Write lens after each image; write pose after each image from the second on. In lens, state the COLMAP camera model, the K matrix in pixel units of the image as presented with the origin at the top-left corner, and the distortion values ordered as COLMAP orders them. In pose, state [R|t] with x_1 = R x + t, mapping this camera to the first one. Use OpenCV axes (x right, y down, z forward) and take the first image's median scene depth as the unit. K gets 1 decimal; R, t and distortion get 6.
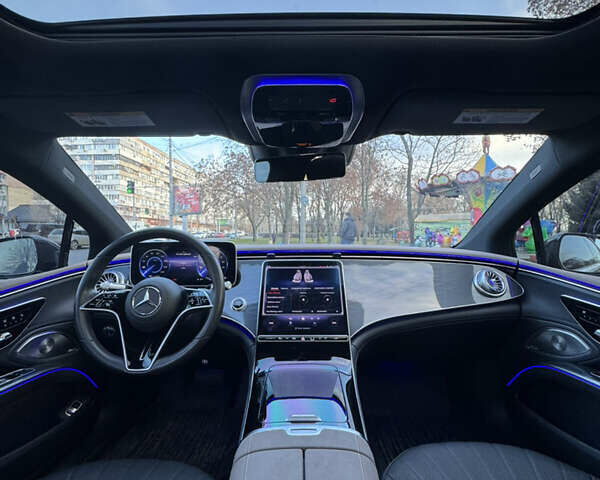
lens RADIAL K [[320.3, 0, 301.0], [0, 320.3, 239.7], [0, 0, 1]] dist [-0.002999, -0.000320]
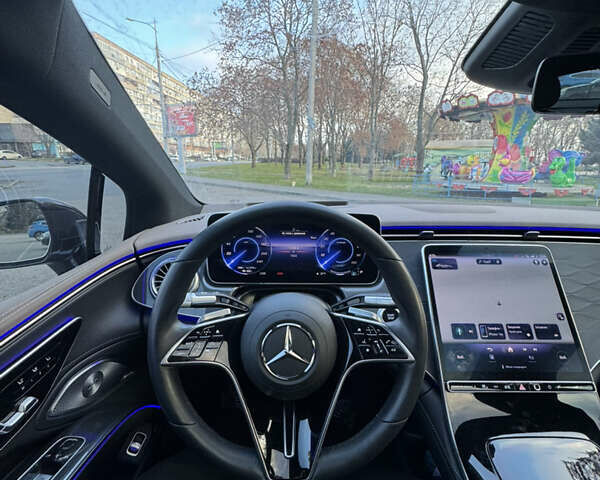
lens RADIAL K [[320.3, 0, 301.0], [0, 320.3, 239.7], [0, 0, 1]] dist [-0.002999, -0.000320]
pose [[0.999907, 0.010908, 0.008226, -0.345268], [-0.012494, 0.973691, 0.227530, -0.078056], [-0.005528, -0.227612, 0.973736, 0.394320]]
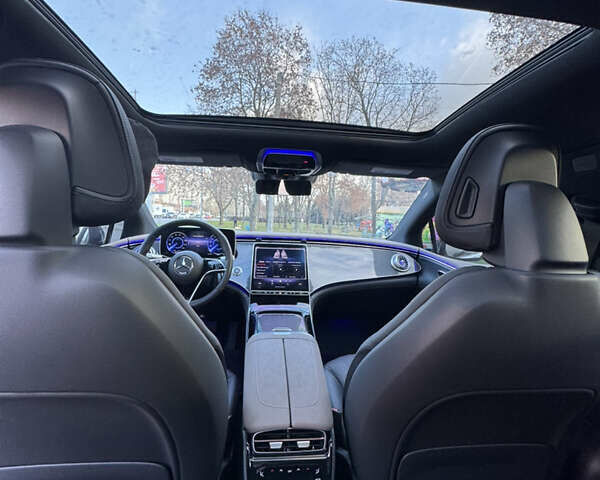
lens RADIAL K [[318.2, 0, 300.0], [0, 318.2, 240.0], [0, 0, 1]] dist [-0.005242, -0.001141]
pose [[0.993857, 0.039332, 0.103445, -0.056727], [-0.044161, 0.998019, 0.044805, -0.022132], [-0.101478, -0.049098, 0.993625, -0.457754]]
